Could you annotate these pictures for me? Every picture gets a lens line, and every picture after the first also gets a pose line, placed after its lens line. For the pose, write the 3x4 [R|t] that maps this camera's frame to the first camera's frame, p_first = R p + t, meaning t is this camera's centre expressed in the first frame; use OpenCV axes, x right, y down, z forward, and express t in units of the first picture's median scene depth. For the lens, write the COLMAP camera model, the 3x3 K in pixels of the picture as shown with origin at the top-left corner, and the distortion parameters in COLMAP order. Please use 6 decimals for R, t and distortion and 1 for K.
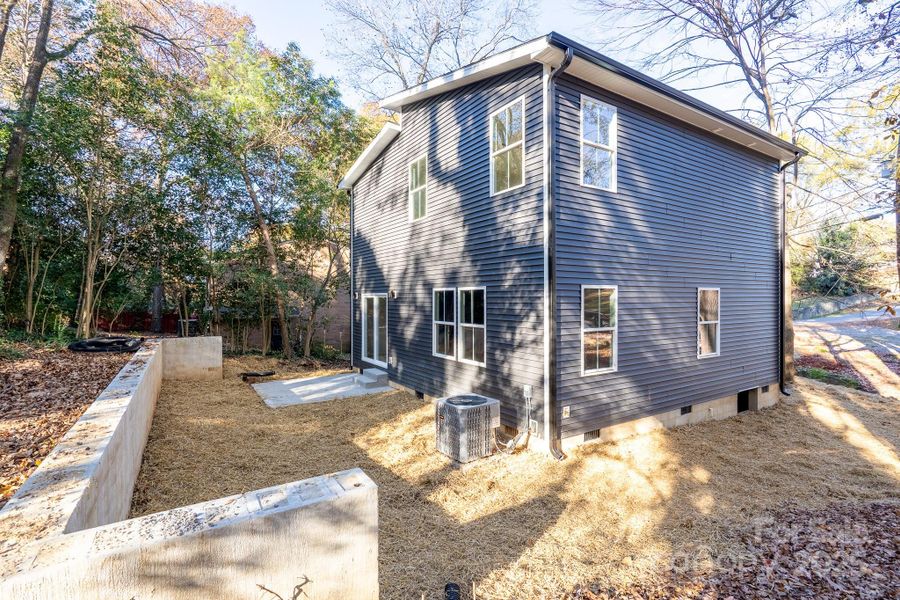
lens RADIAL K [[417.2, 0, 441.3], [0, 417.2, 304.8], [0, 0, 1]] dist [-0.003538, -0.000349]
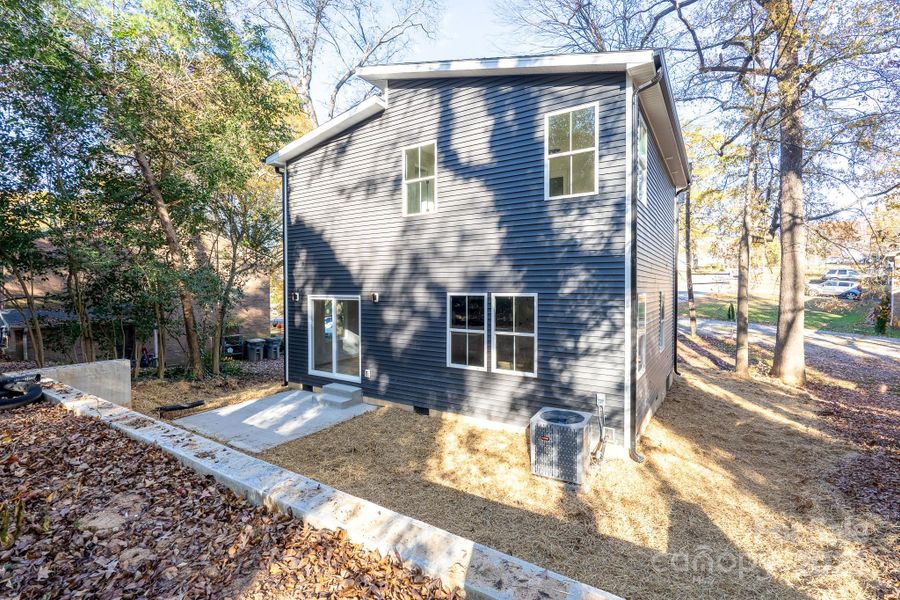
lens RADIAL K [[412.7, 0, 450.8], [0, 412.7, 305.6], [0, 0, 1]] dist [-0.001702, -0.000143]
pose [[0.903896, -0.010327, 0.427628, -0.435049], [0.001836, 0.999793, 0.020263, -0.031663], [-0.427749, -0.017530, 0.903728, 0.203990]]
